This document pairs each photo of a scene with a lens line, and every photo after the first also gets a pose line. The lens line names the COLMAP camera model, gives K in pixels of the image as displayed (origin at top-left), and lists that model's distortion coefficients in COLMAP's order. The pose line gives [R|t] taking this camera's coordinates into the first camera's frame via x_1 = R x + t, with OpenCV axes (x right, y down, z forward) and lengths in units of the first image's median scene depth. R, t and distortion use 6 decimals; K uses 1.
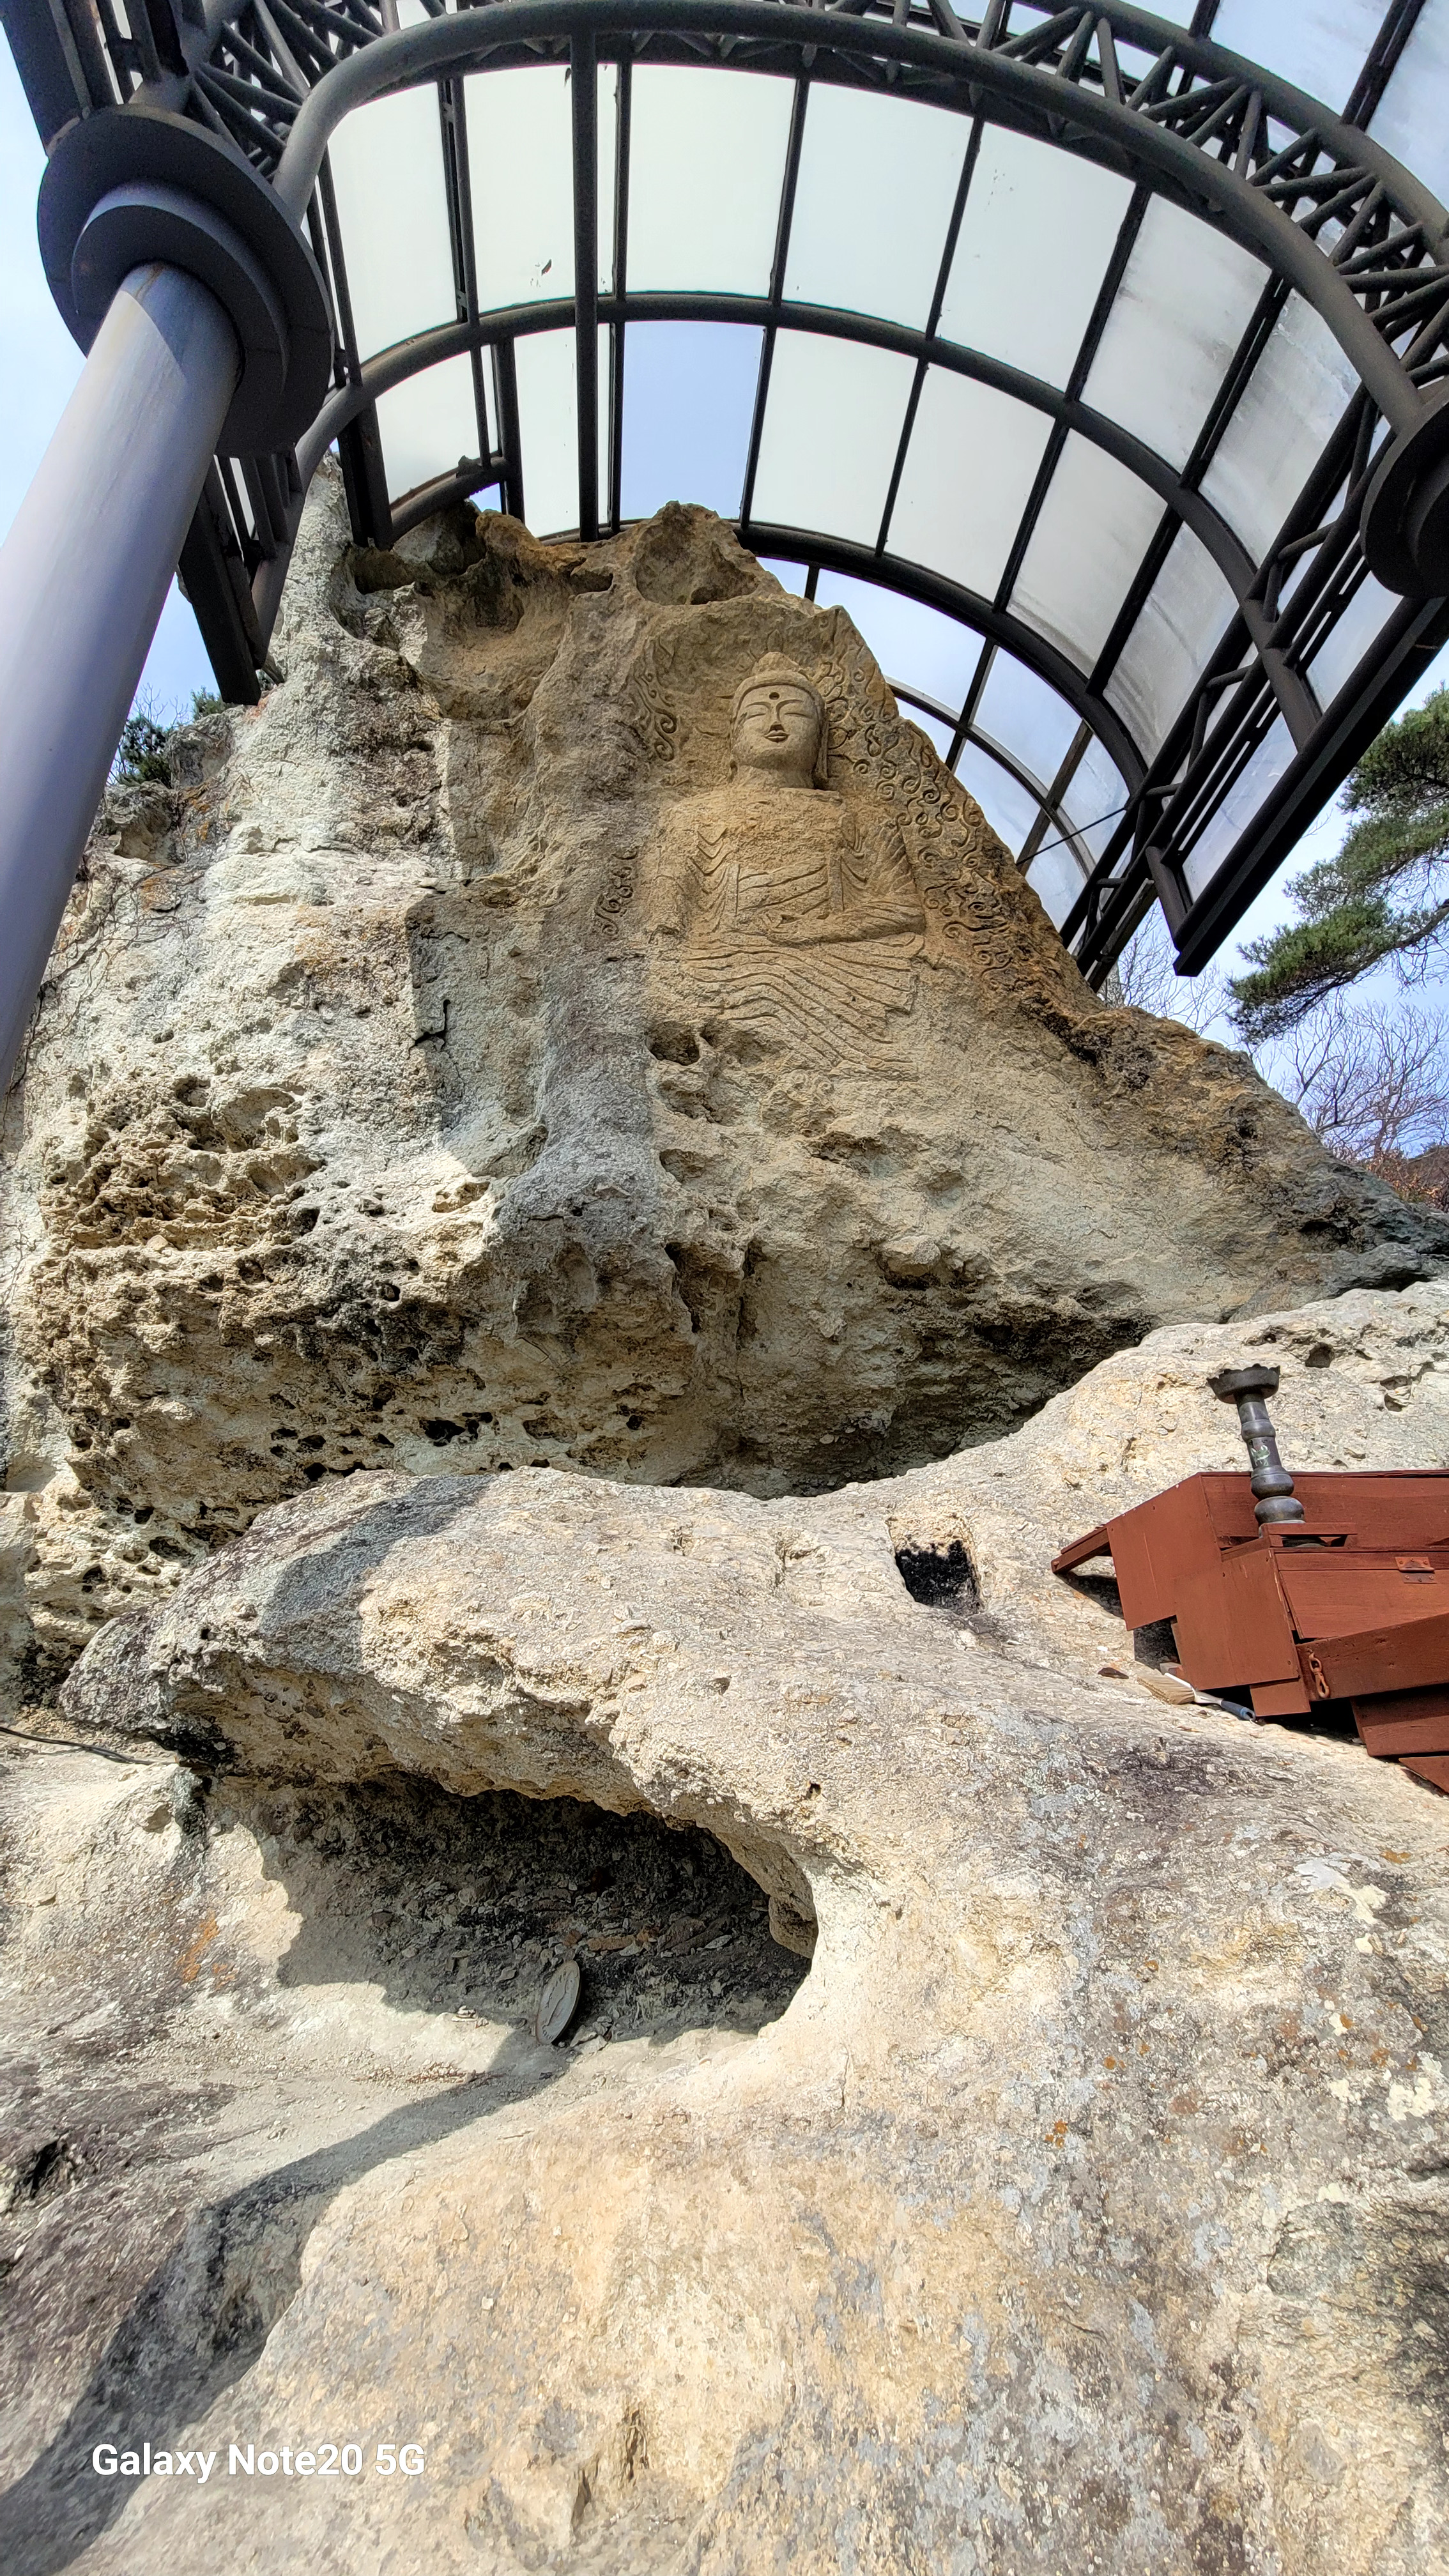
lens RADIAL K [[1016.8, 0, 794.4], [0, 1016.8, 1250.9], [0, 0, 1]] dist [0.000822, -0.000143]
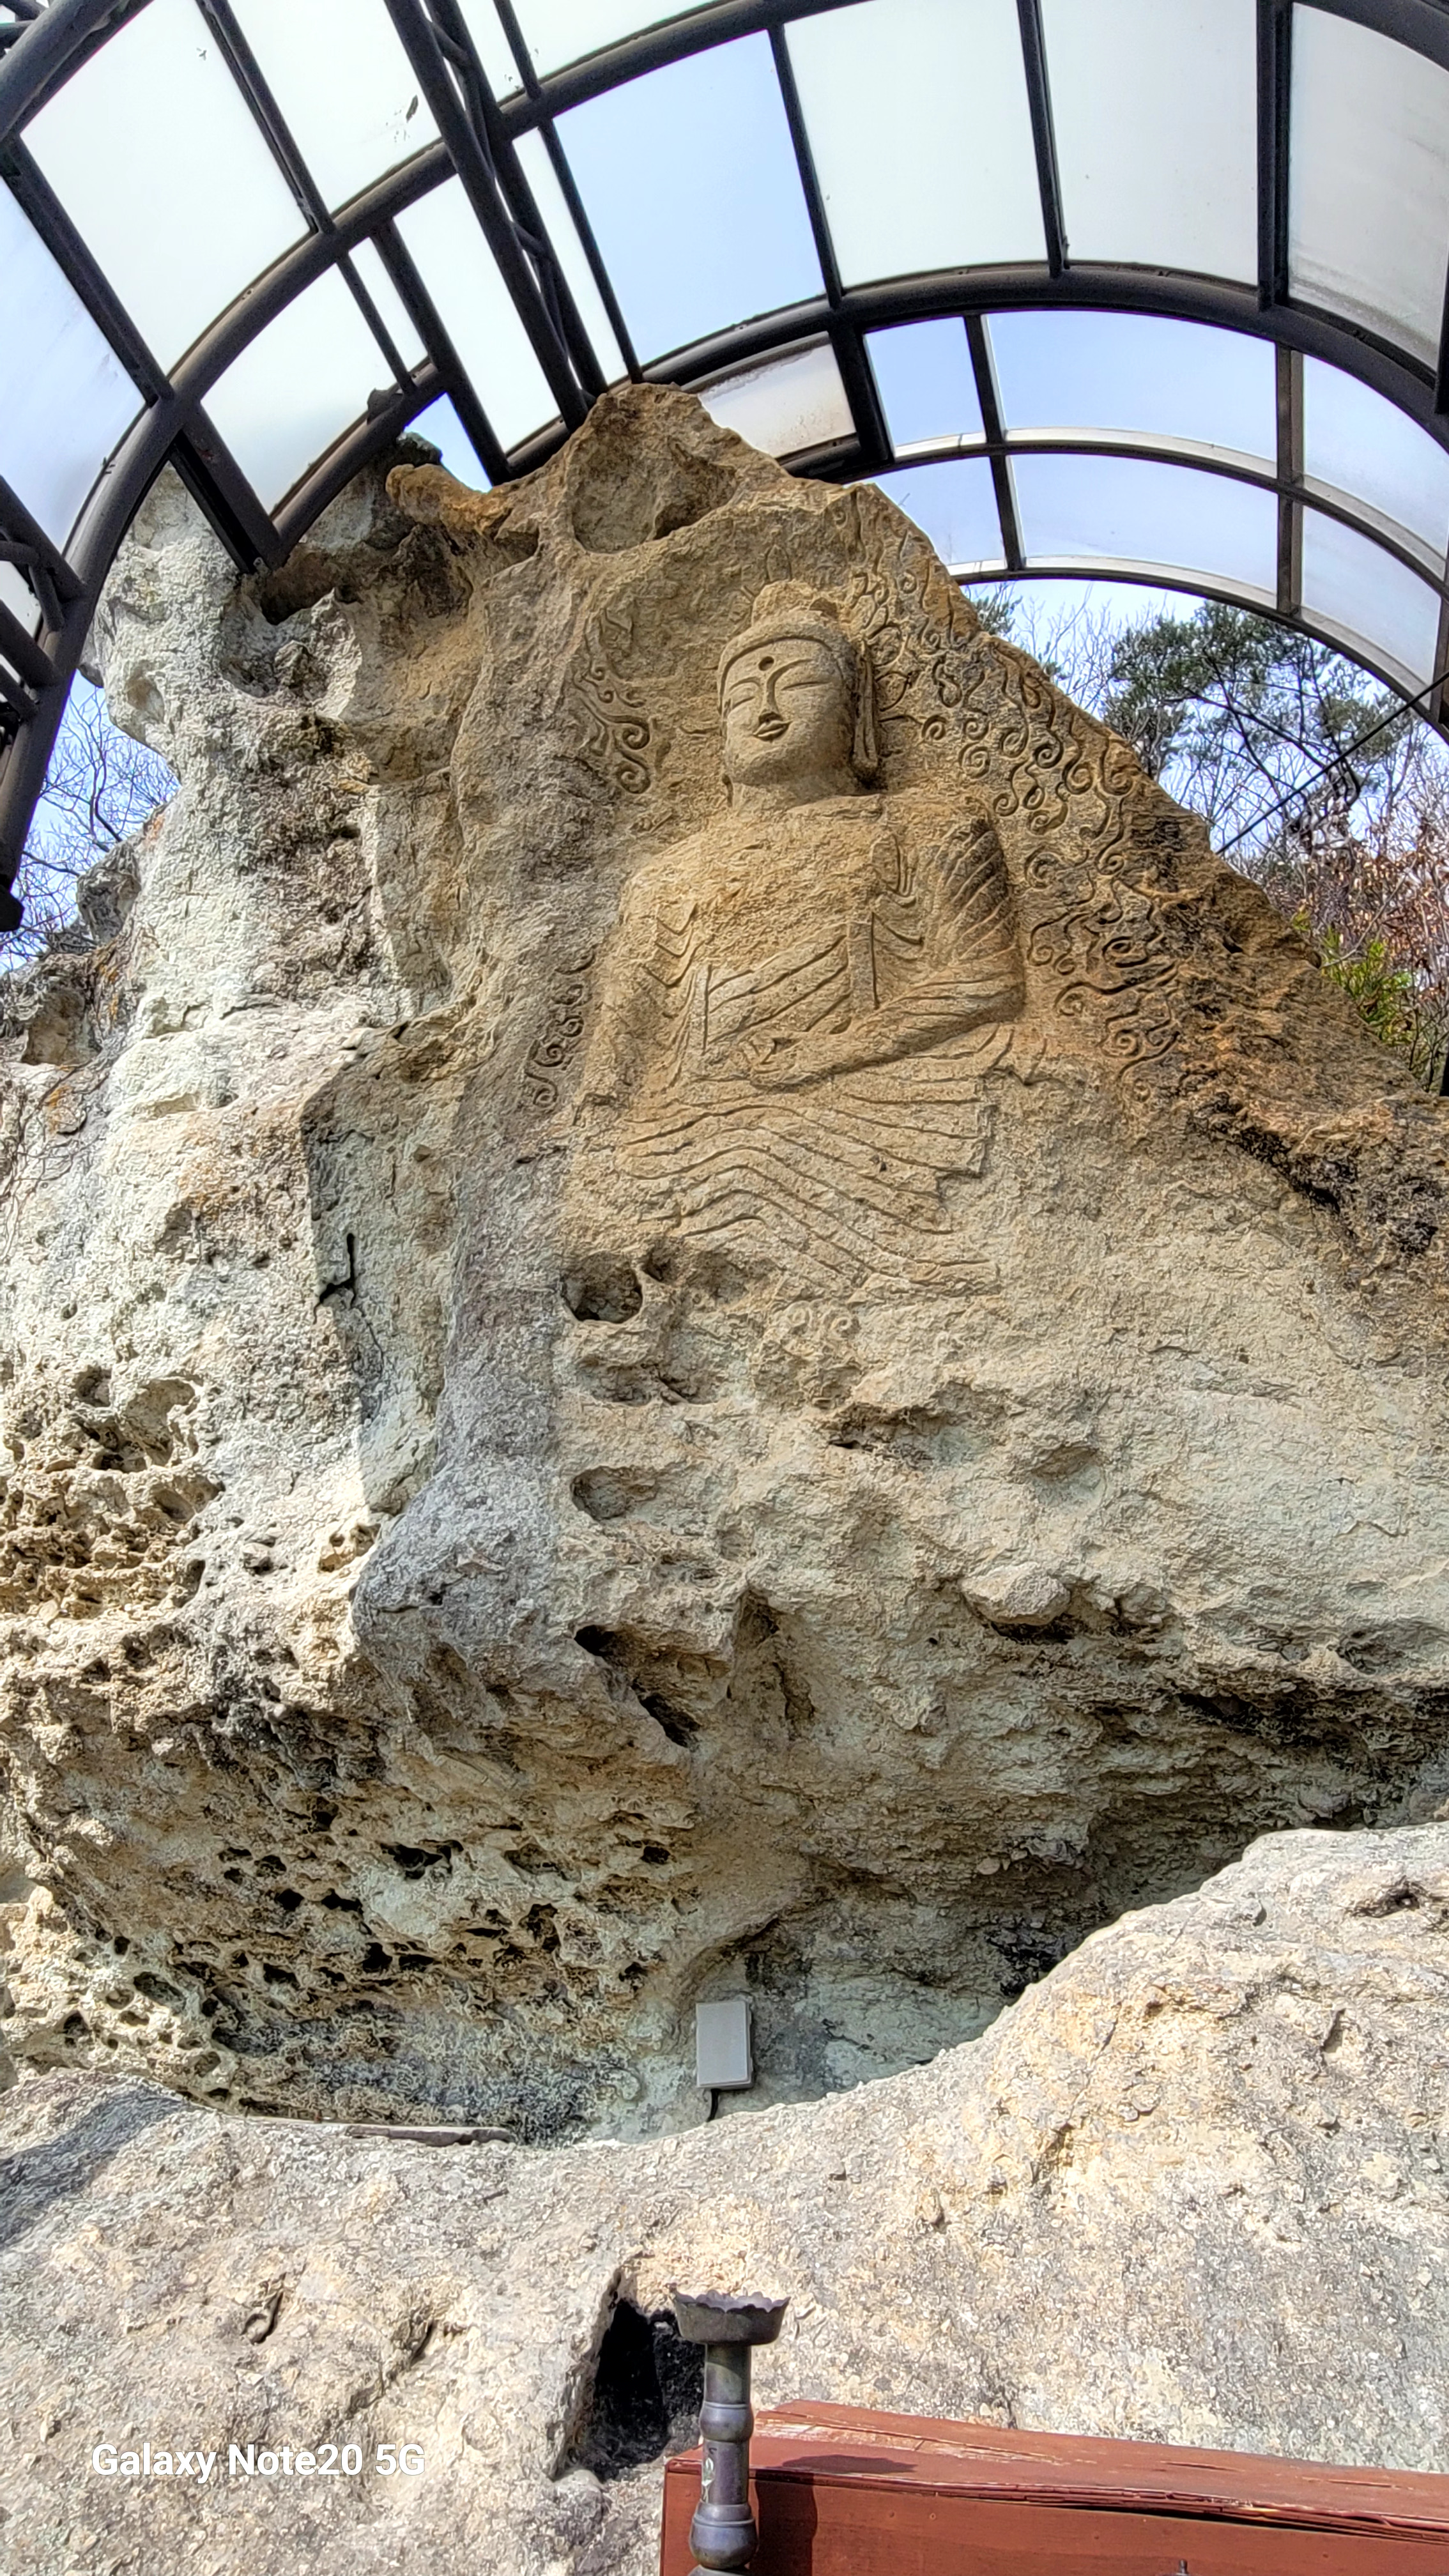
lens RADIAL K [[1645.6, 0, 724.5], [0, 1645.6, 1288.0], [0, 0, 1]] dist [0.000854, -0.000470]
pose [[0.921186, -0.115495, -0.371588, 0.310417], [0.112019, 0.993222, -0.031008, -0.149761], [0.372650, -0.013060, 0.927880, 0.057222]]
